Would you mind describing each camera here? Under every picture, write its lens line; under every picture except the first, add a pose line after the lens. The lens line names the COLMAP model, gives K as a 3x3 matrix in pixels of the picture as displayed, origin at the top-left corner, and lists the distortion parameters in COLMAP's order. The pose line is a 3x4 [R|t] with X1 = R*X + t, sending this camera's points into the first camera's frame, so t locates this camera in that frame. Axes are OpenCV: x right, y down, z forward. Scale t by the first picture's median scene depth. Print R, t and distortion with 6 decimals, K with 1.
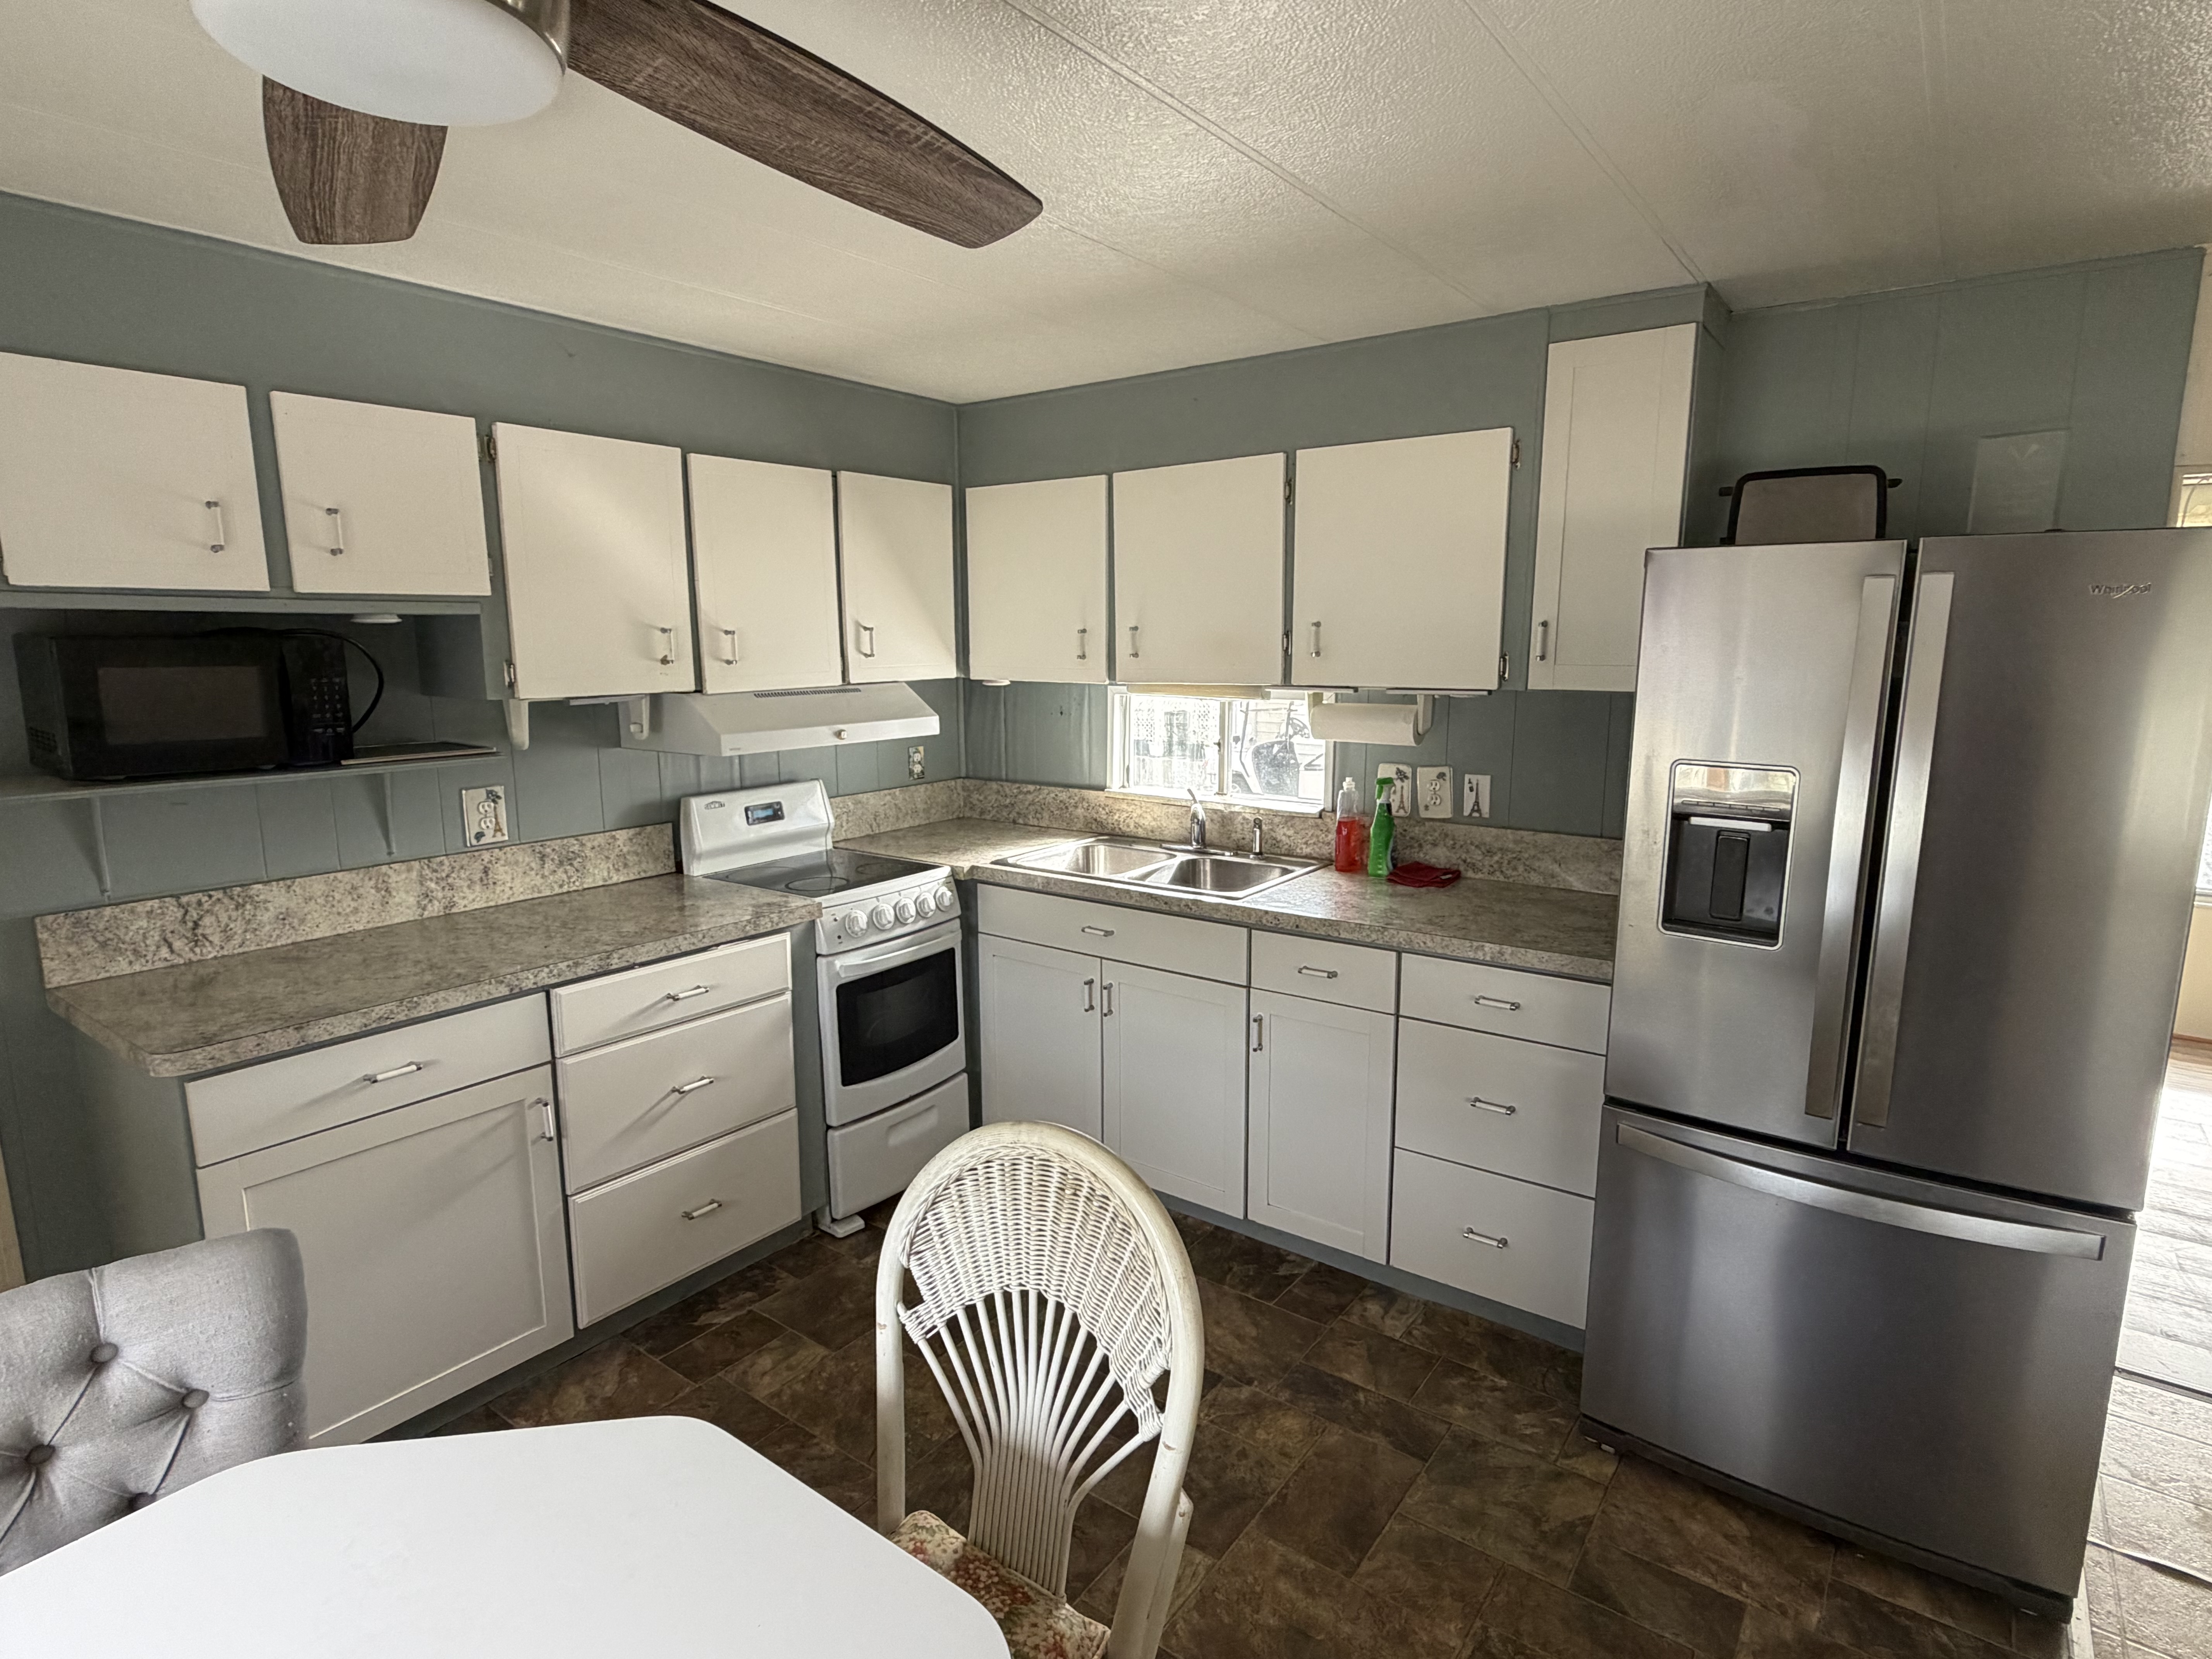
lens RADIAL K [[1155.2, 0, 1106.0], [0, 1155.2, 829.5], [0, 0, 1]] dist [-0.006187, 0.000056]
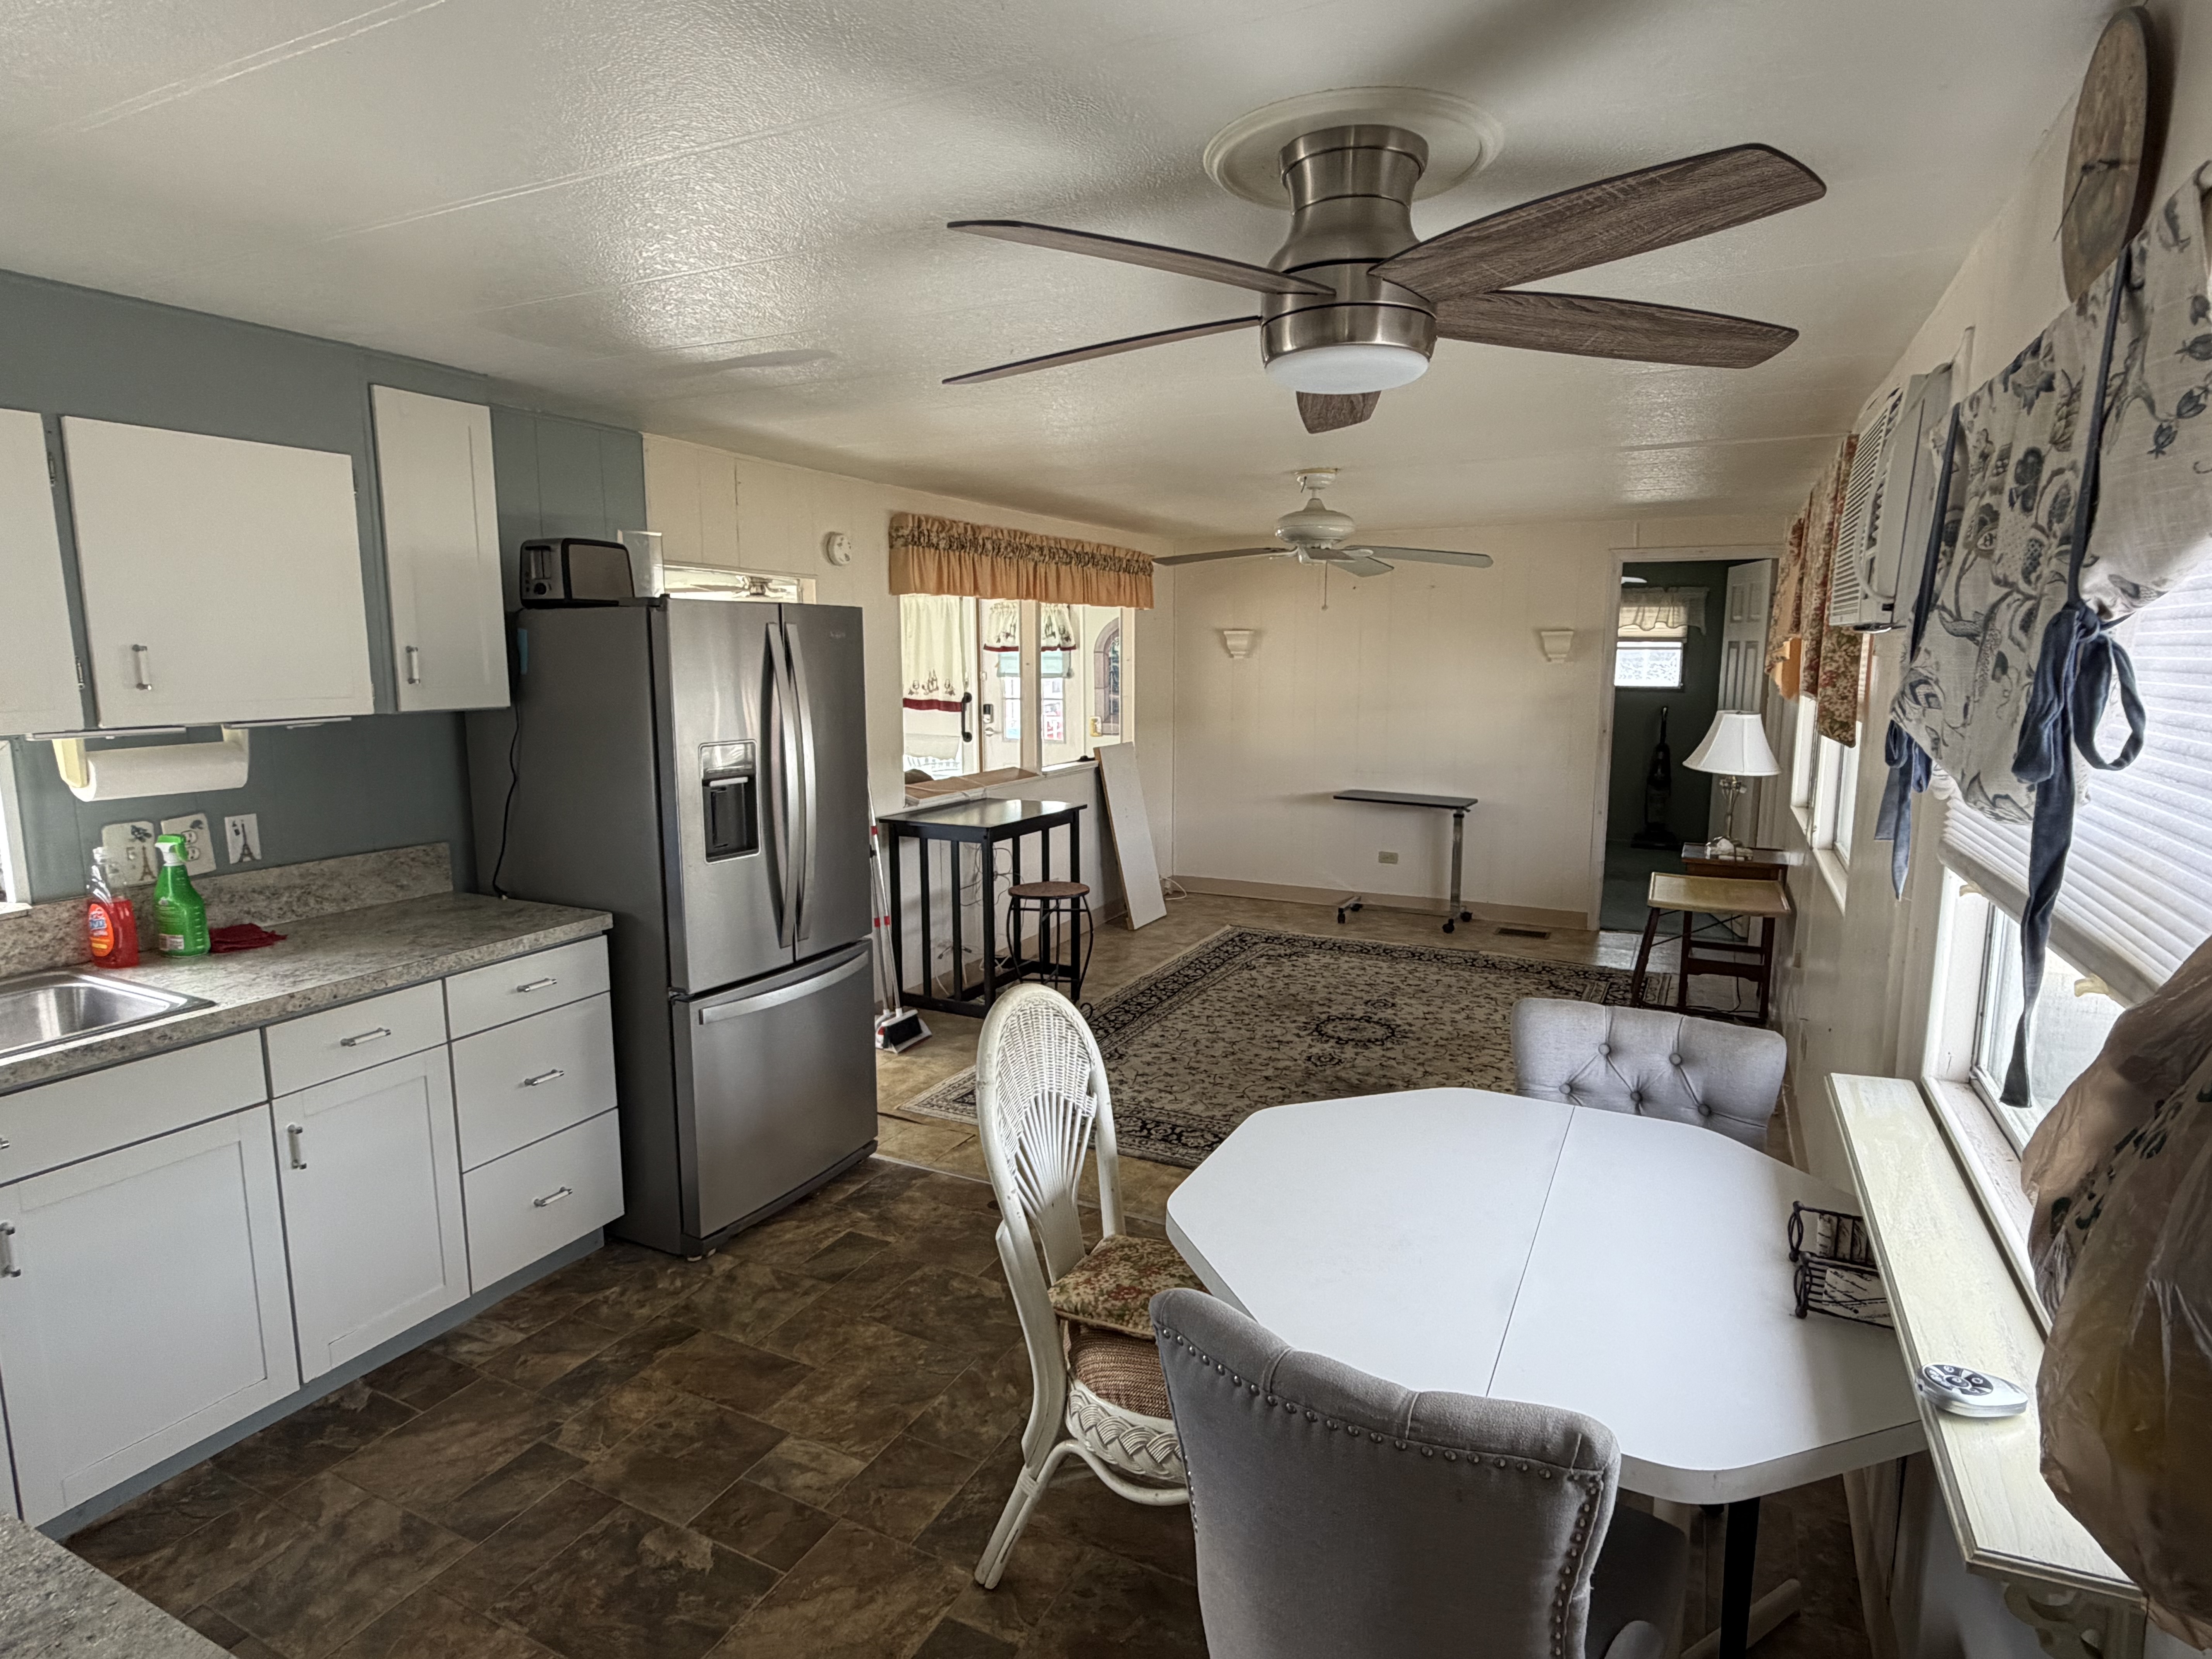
lens RADIAL K [[1204.5, 0, 1094.2], [0, 1204.5, 828.4], [0, 0, 1]] dist [-0.003134, 0.001034]
pose [[-0.164073, -0.146736, 0.975474, -0.789993], [0.165792, 0.970706, 0.173904, -0.101586], [-0.972416, 0.190258, -0.134939, 0.543889]]
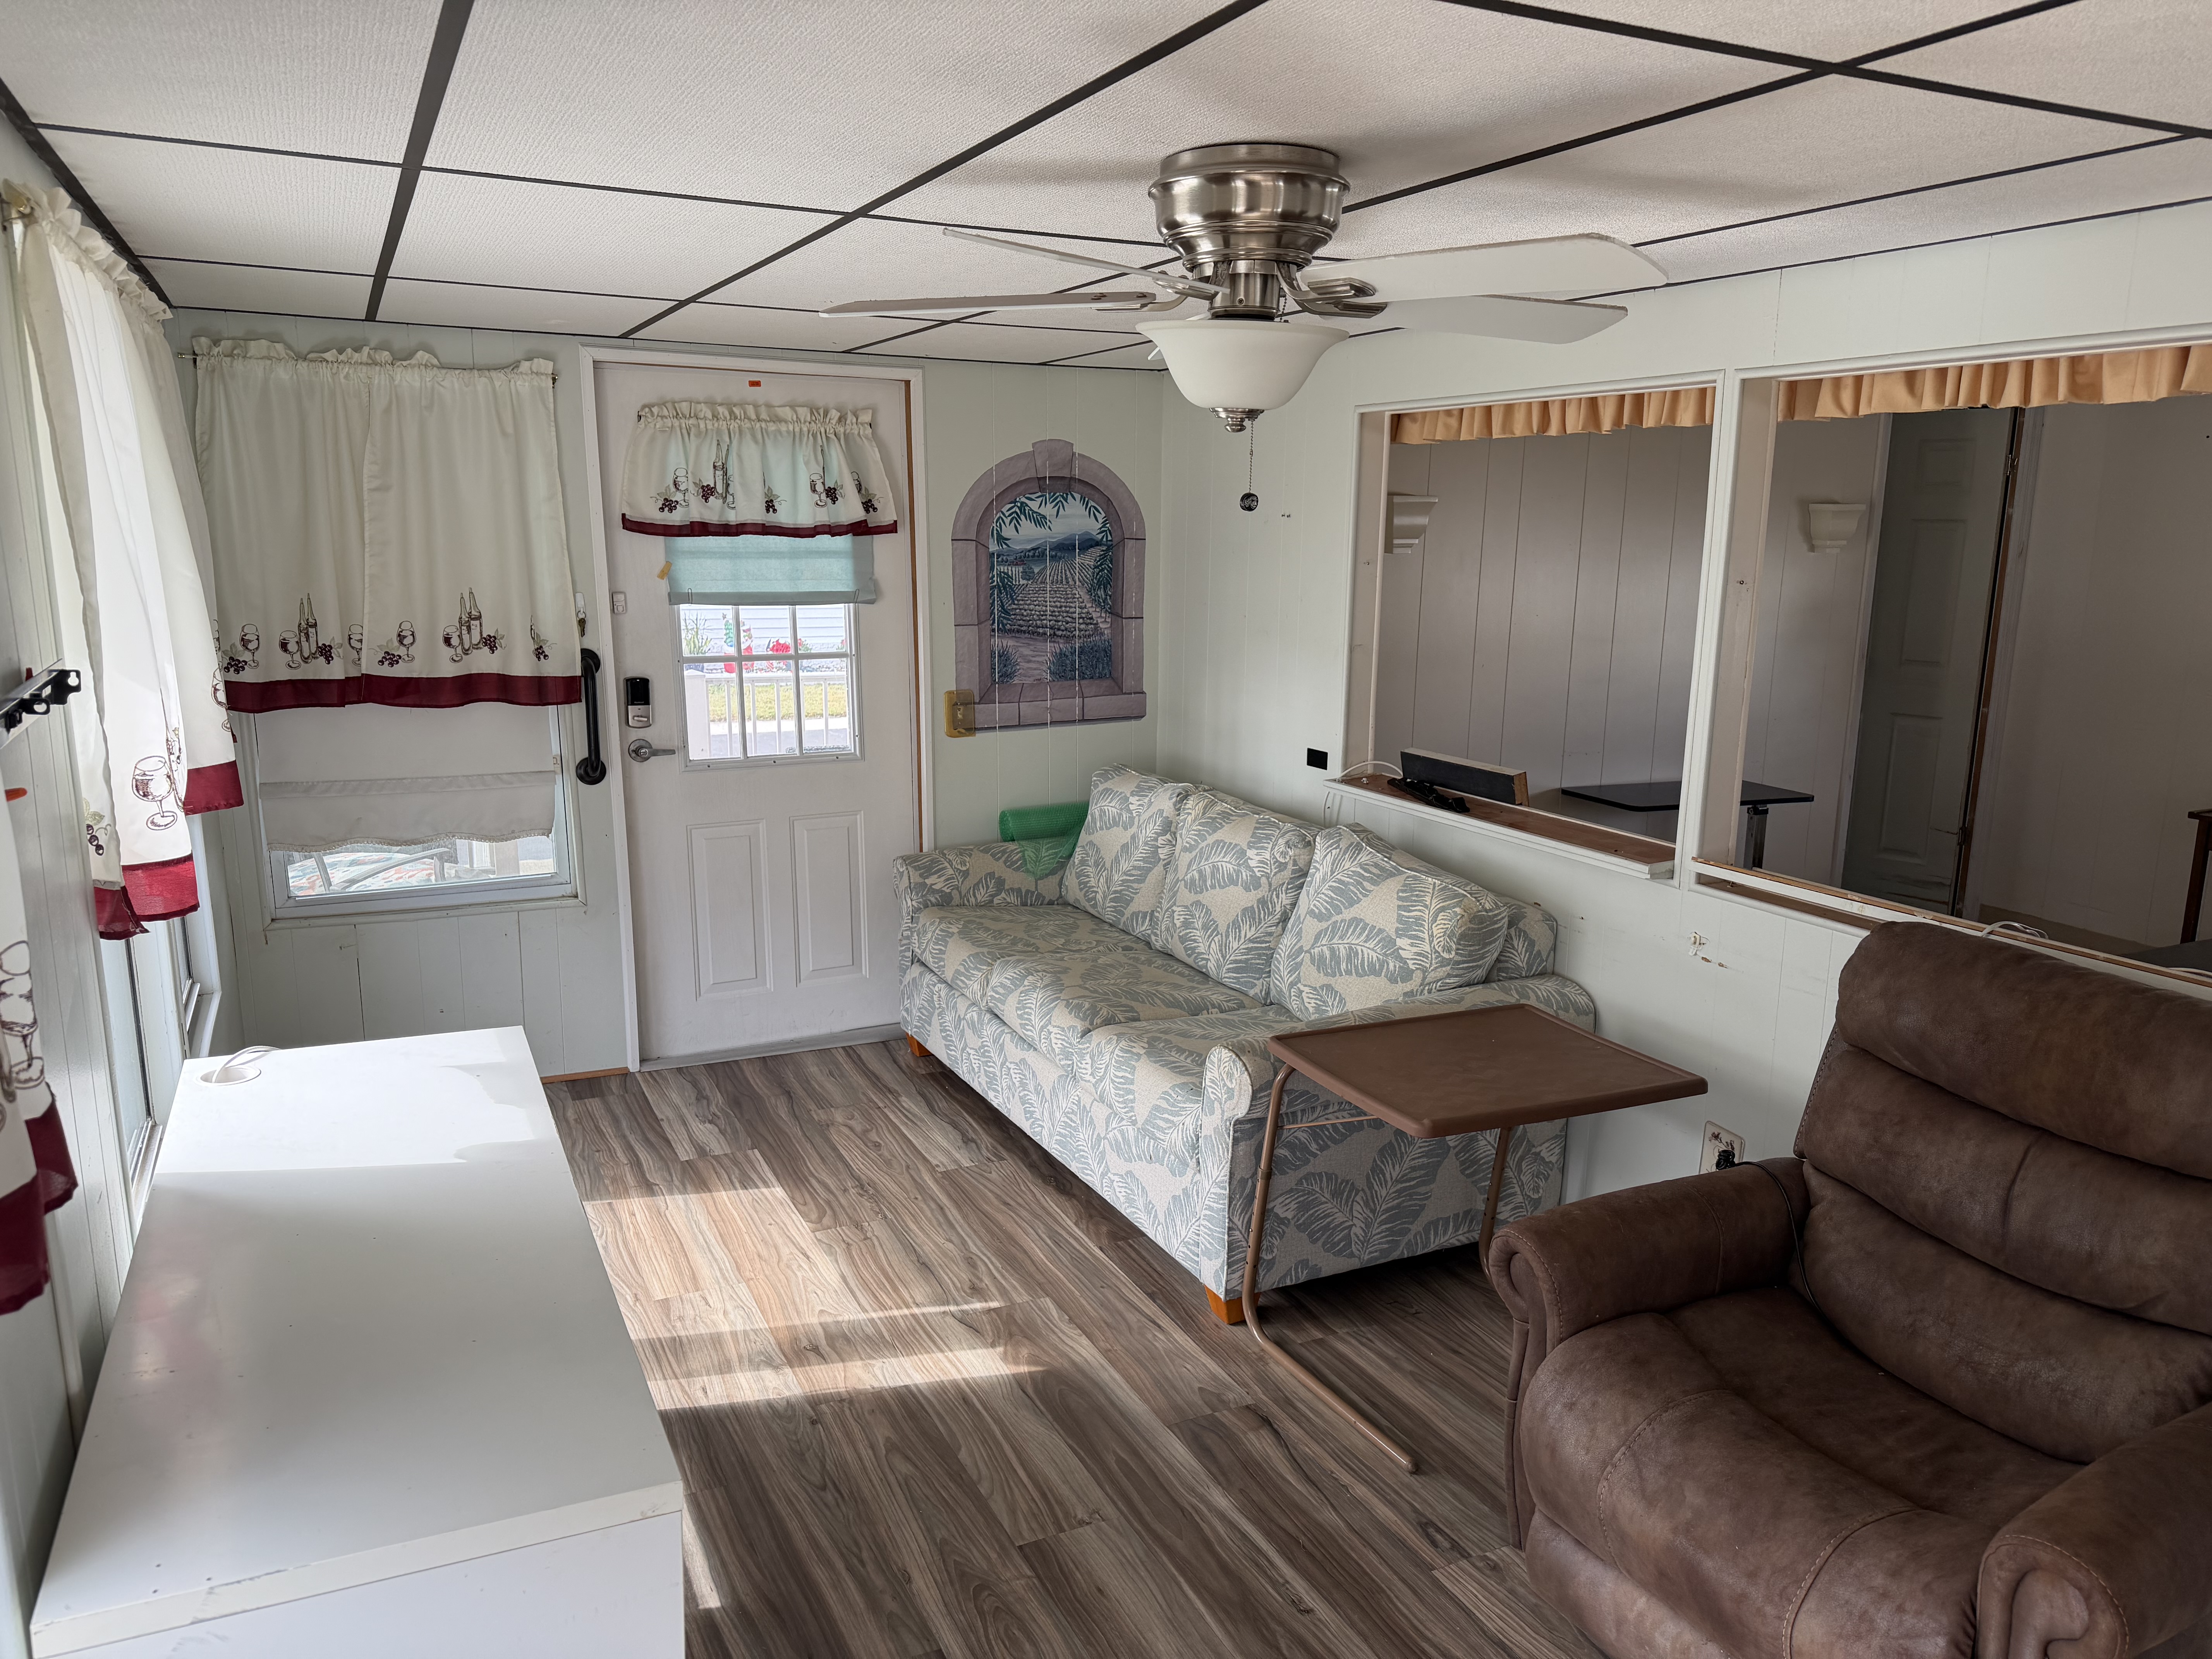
lens RADIAL K [[1534.1, 0, 1106.0], [0, 1534.1, 829.5], [0, 0, 1]] dist [0.071295, -0.102704]
pose [[-0.889132, -0.097619, 0.447118, 1.391515], [0.068487, 0.937602, 0.340899, -0.268611], [-0.452497, 0.333726, -0.826966, 1.471050]]
